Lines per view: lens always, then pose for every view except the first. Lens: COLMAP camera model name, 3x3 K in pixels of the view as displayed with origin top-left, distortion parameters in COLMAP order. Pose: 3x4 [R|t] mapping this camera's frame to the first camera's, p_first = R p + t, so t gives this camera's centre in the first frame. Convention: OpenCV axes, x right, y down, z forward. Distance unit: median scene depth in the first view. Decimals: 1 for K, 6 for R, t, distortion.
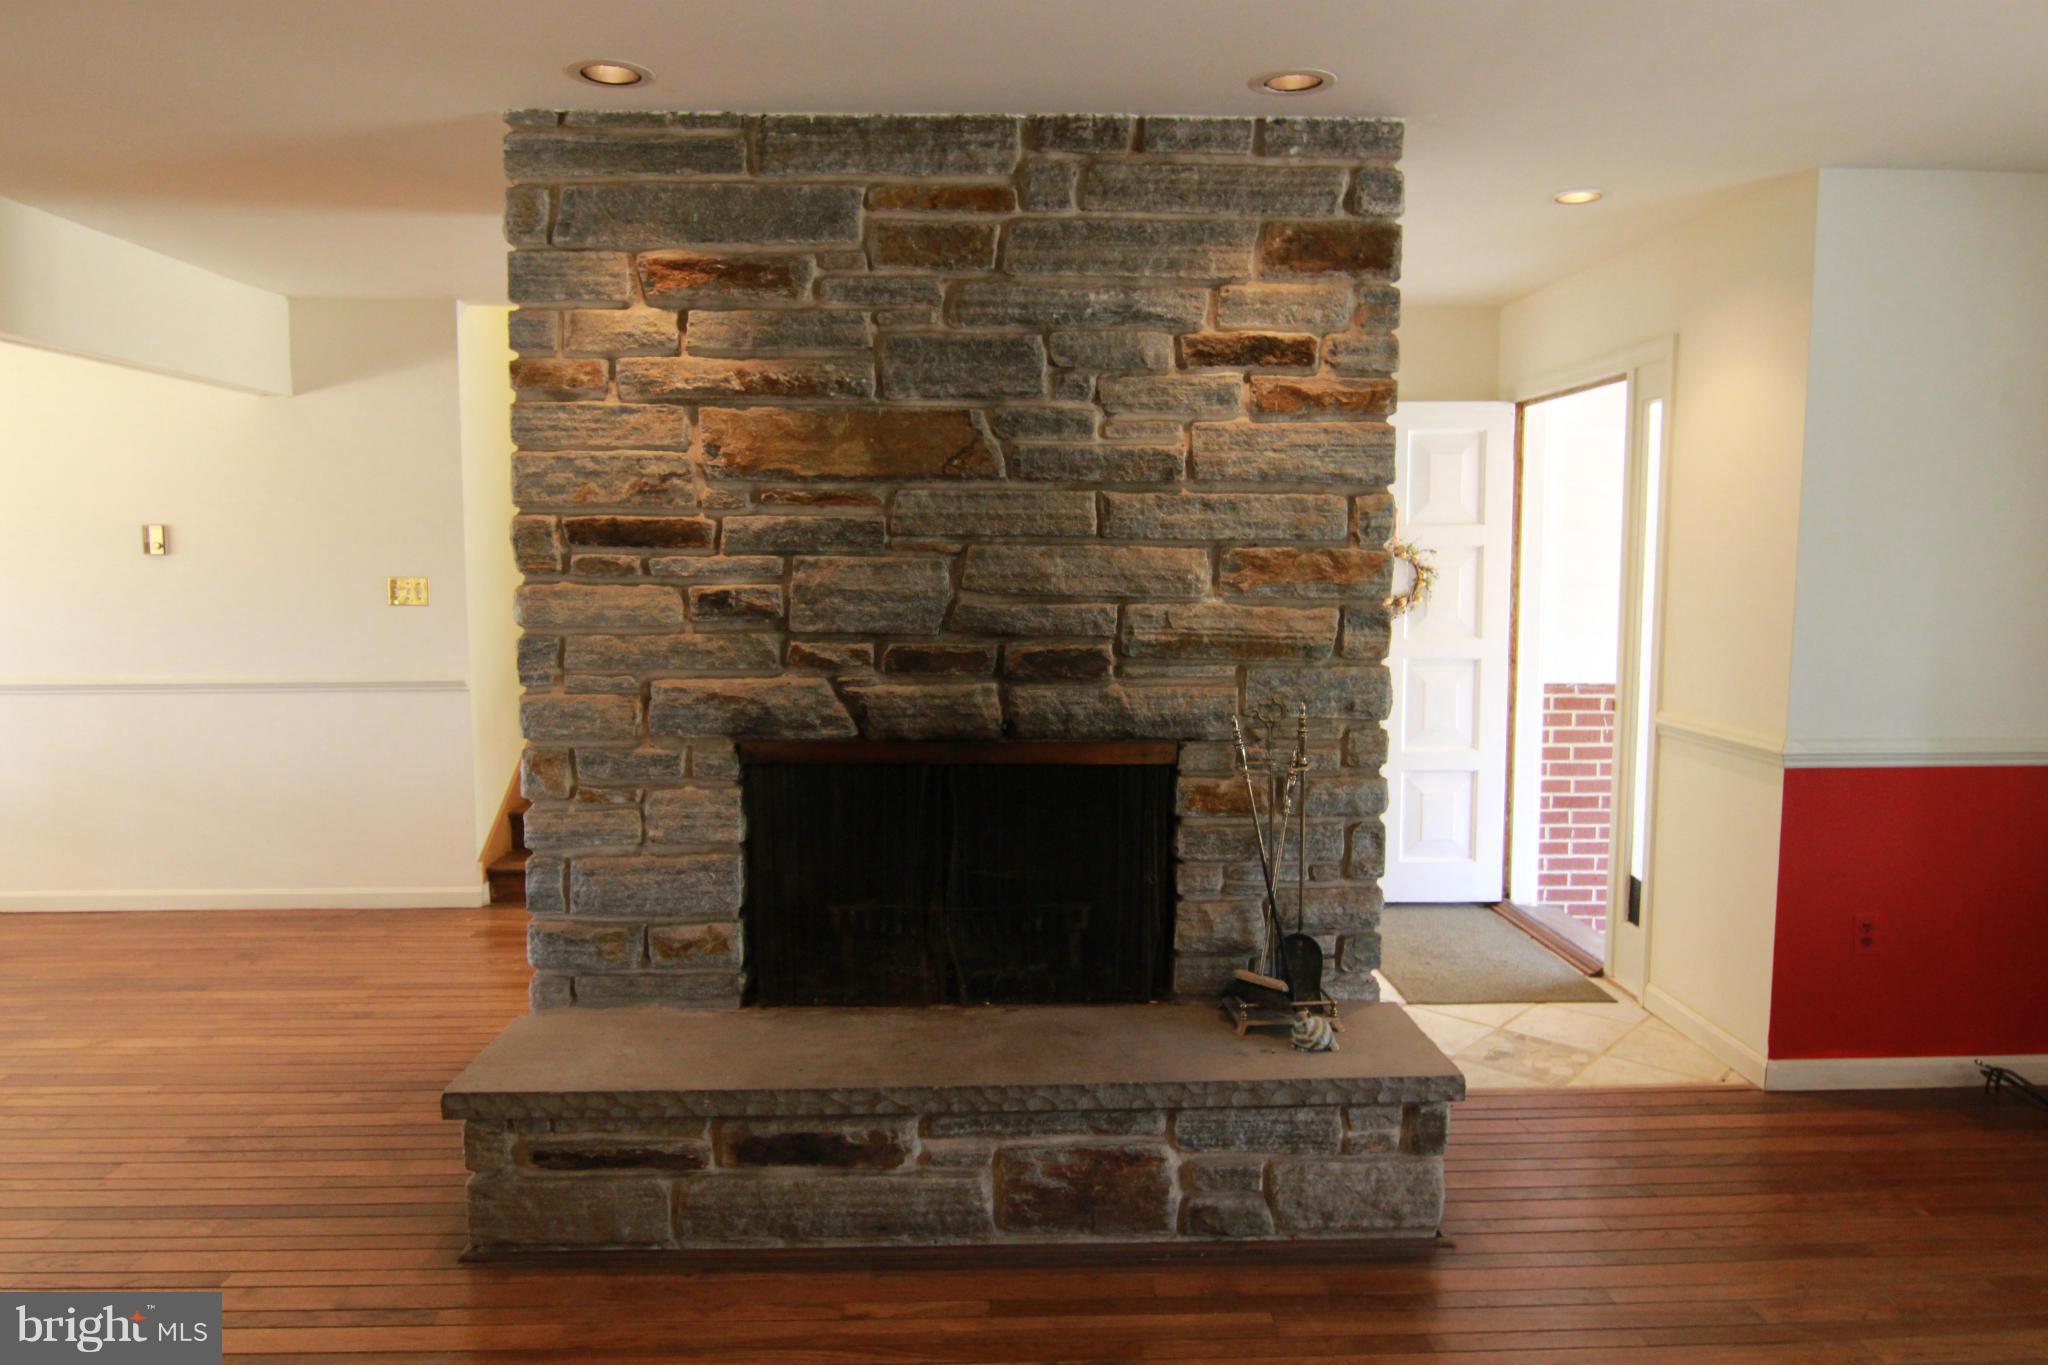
lens RADIAL K [[1333.1, 0, 1024.0], [0, 1333.1, 682.5], [0, 0, 1]] dist [0.017302, -0.045822]
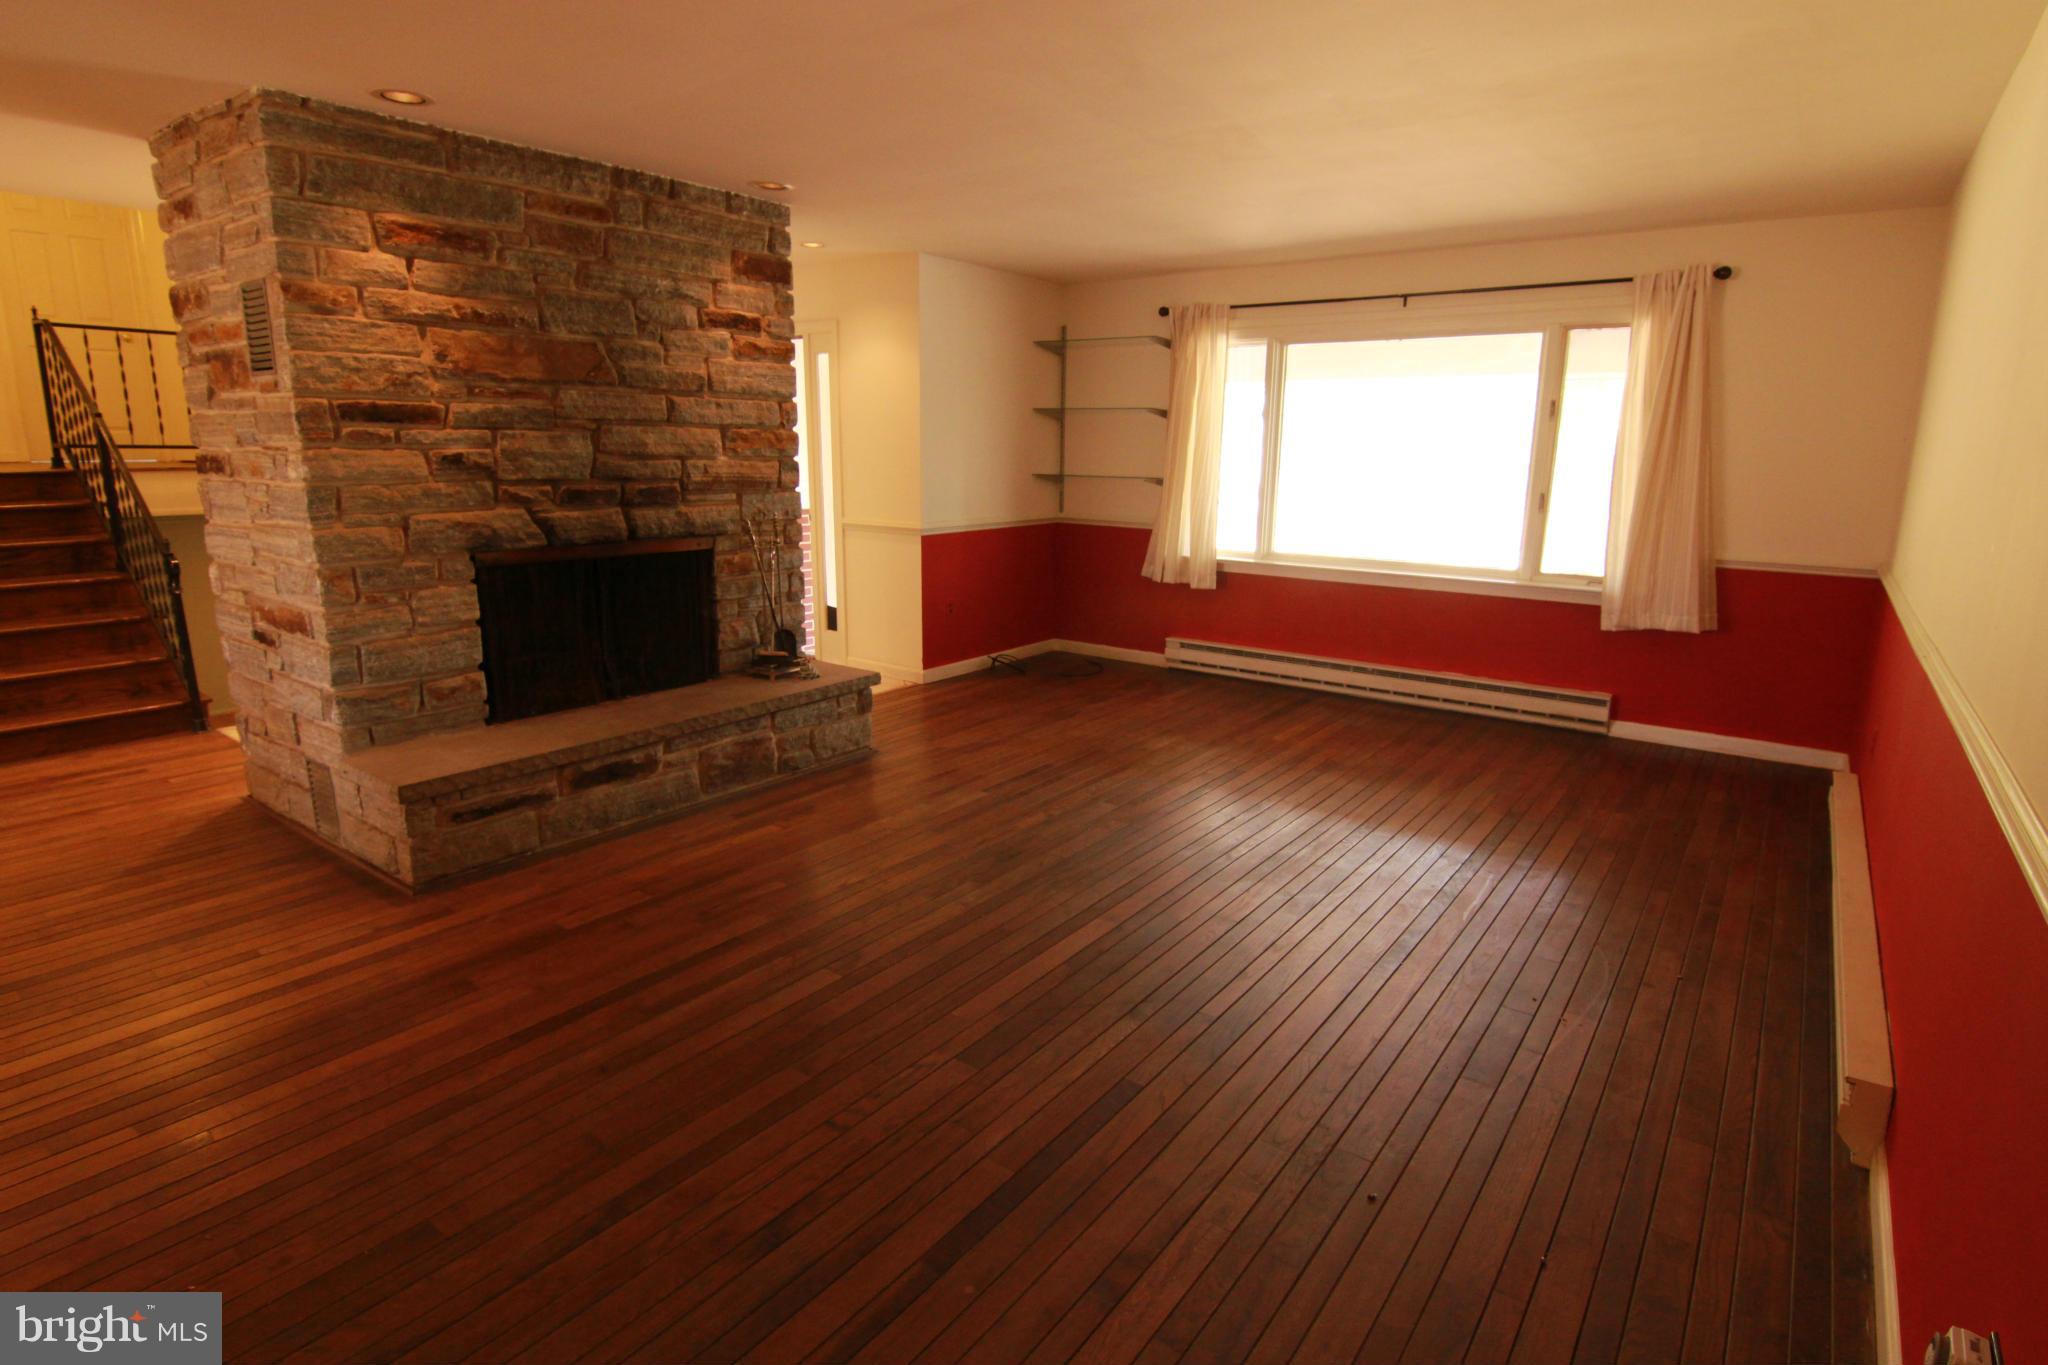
lens RADIAL K [[1044.1, 0, 1024.0], [0, 1044.1, 682.5], [0, 0, 1]] dist [0.003866, -0.018084]
pose [[0.633001, -0.168351, 0.755624, -0.760756], [0.064613, 0.984152, 0.165139, 0.033859], [-0.771450, -0.055710, 0.633847, -0.266833]]
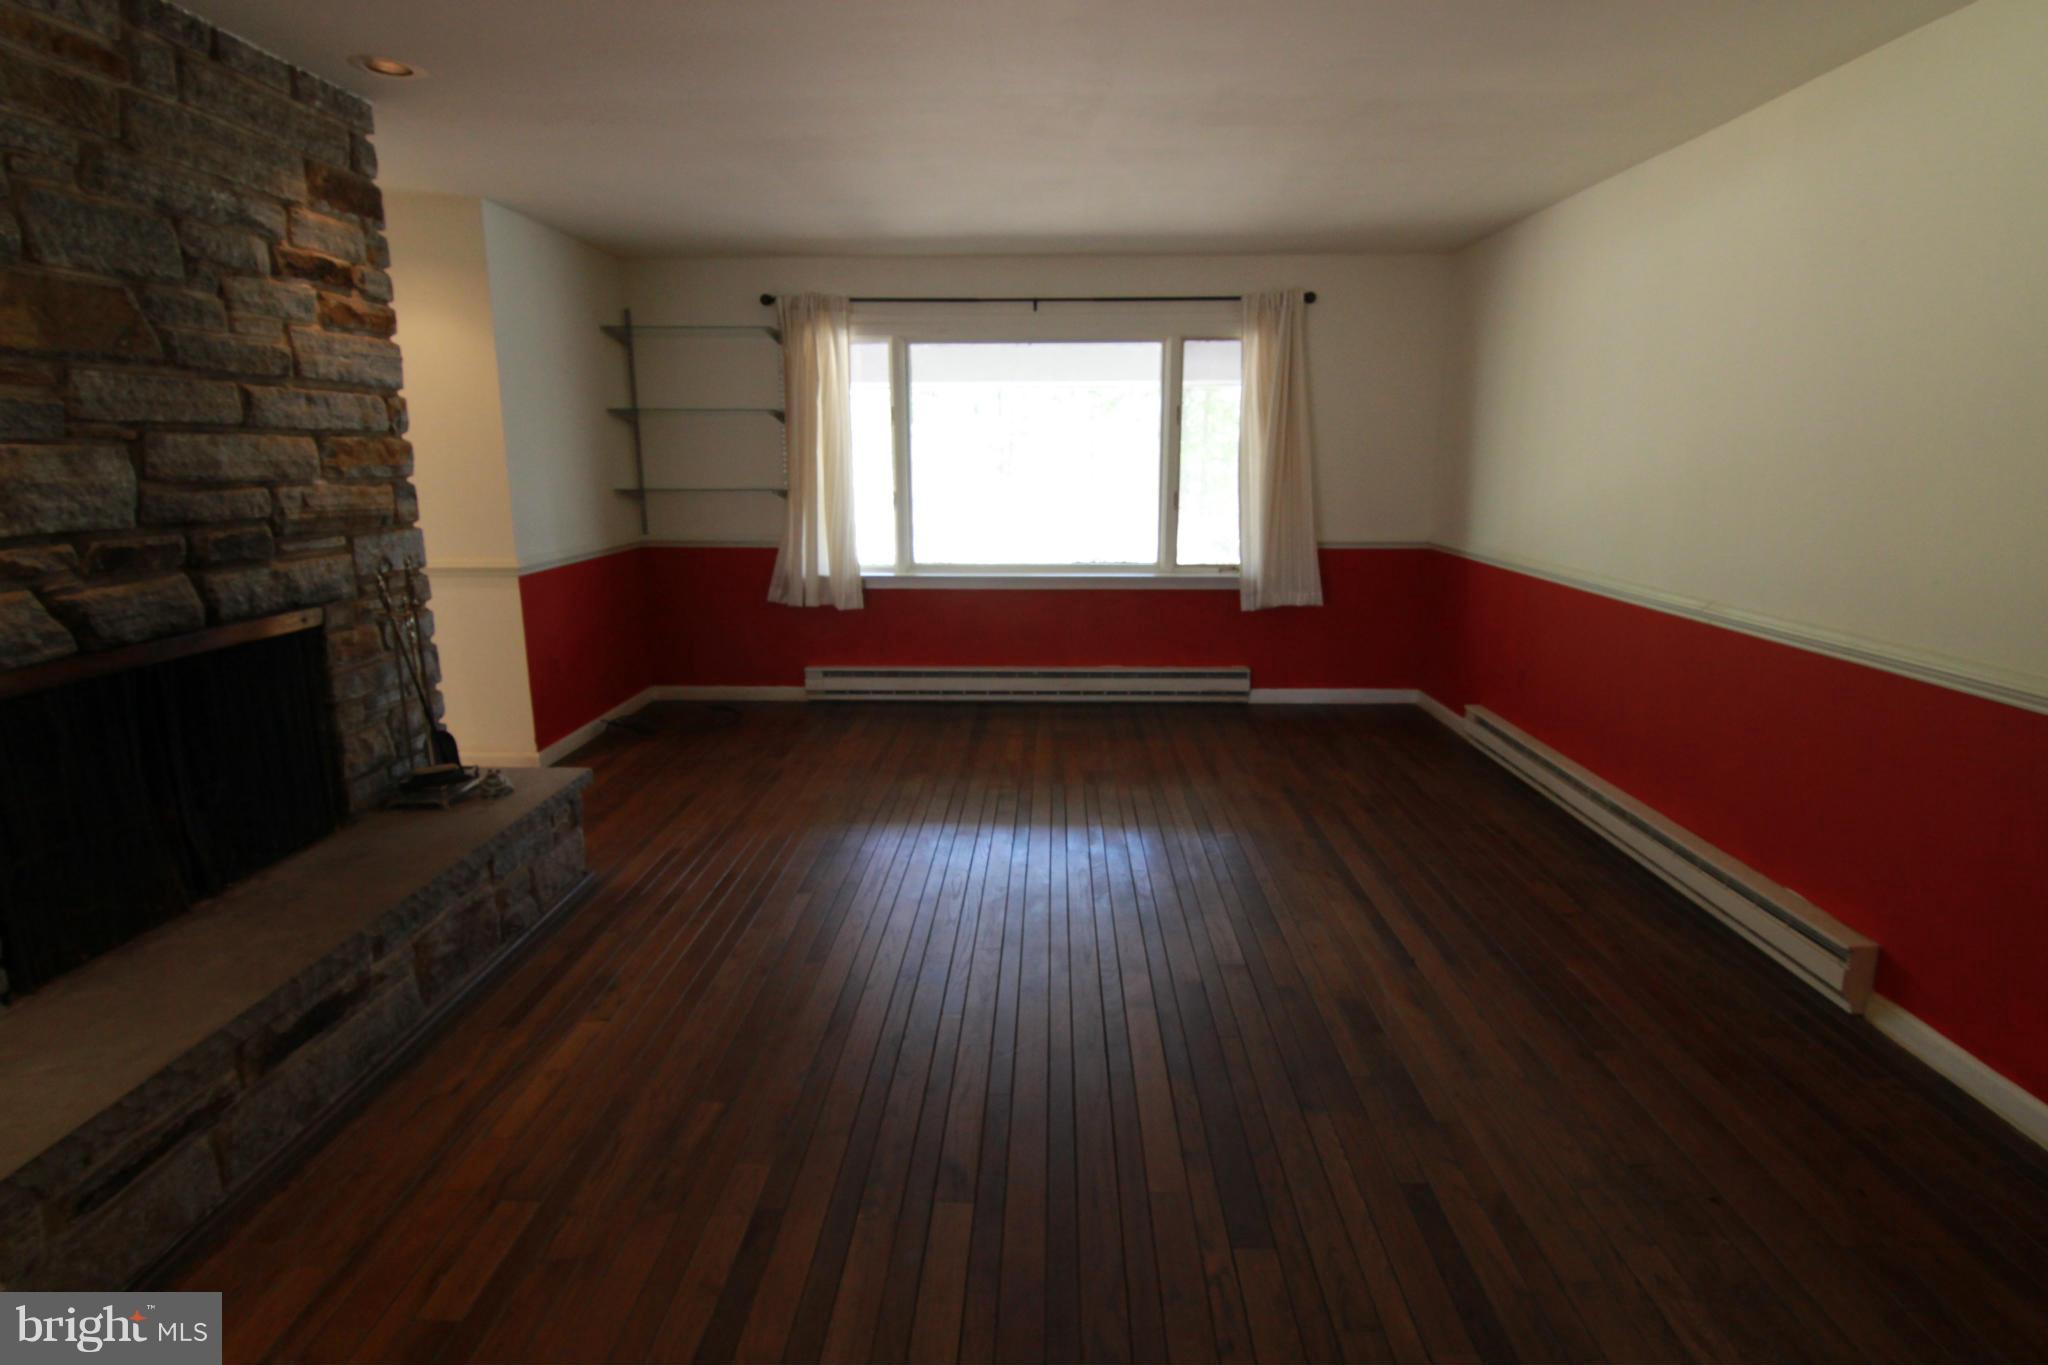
lens RADIAL K [[1042.3, 0, 1024.0], [0, 1042.3, 682.5], [0, 0, 1]] dist [-0.006010, -0.009840]
pose [[0.065996, -0.219334, 0.973415, -0.771456], [0.097258, 0.972311, 0.212491, -0.024040], [-0.993069, 0.080649, 0.085501, 0.322423]]
